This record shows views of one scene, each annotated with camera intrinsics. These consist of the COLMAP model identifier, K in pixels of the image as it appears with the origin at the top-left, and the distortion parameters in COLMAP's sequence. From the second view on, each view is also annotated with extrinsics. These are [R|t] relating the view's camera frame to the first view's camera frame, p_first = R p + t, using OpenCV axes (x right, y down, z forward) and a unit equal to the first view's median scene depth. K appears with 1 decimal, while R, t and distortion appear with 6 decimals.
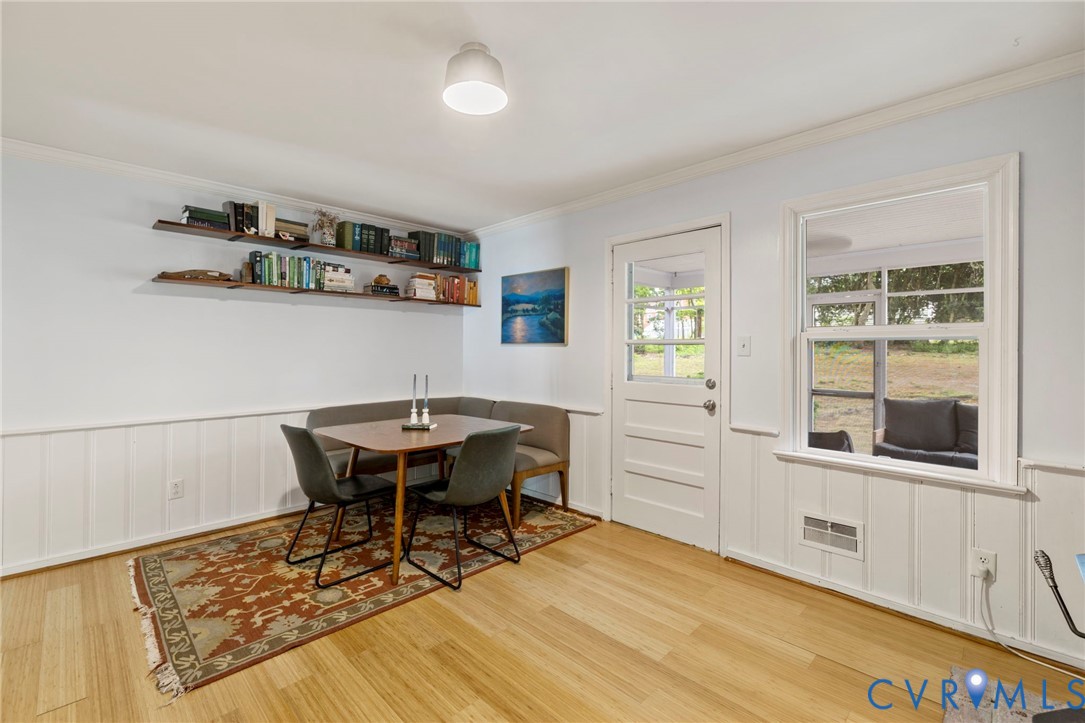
lens RADIAL K [[485.2, 0, 540.0], [0, 485.2, 350.9], [0, 0, 1]] dist [0.004540, 0.000699]
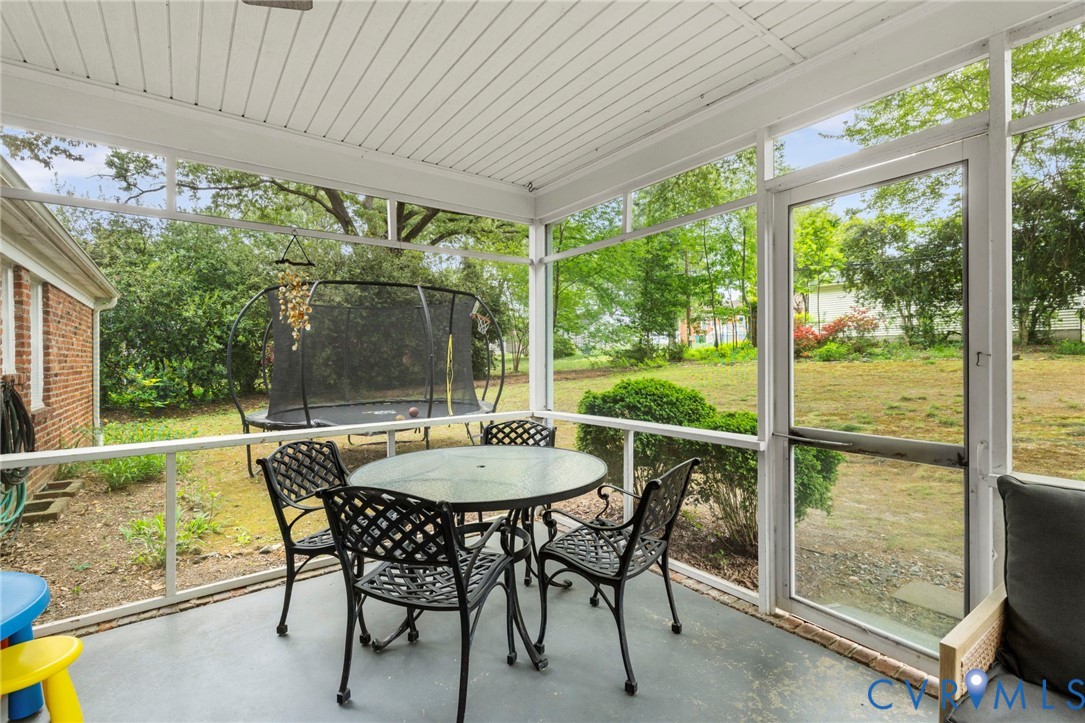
lens RADIAL K [[485.2, 0, 542.3], [0, 485.2, 364.7], [0, 0, 1]] dist [0.004540, 0.000699]
pose [[0.988237, -0.010616, -0.152564, 0.499122], [0.011150, 0.999934, 0.002646, 0.027213], [0.152526, -0.004316, 0.988290, 0.692950]]
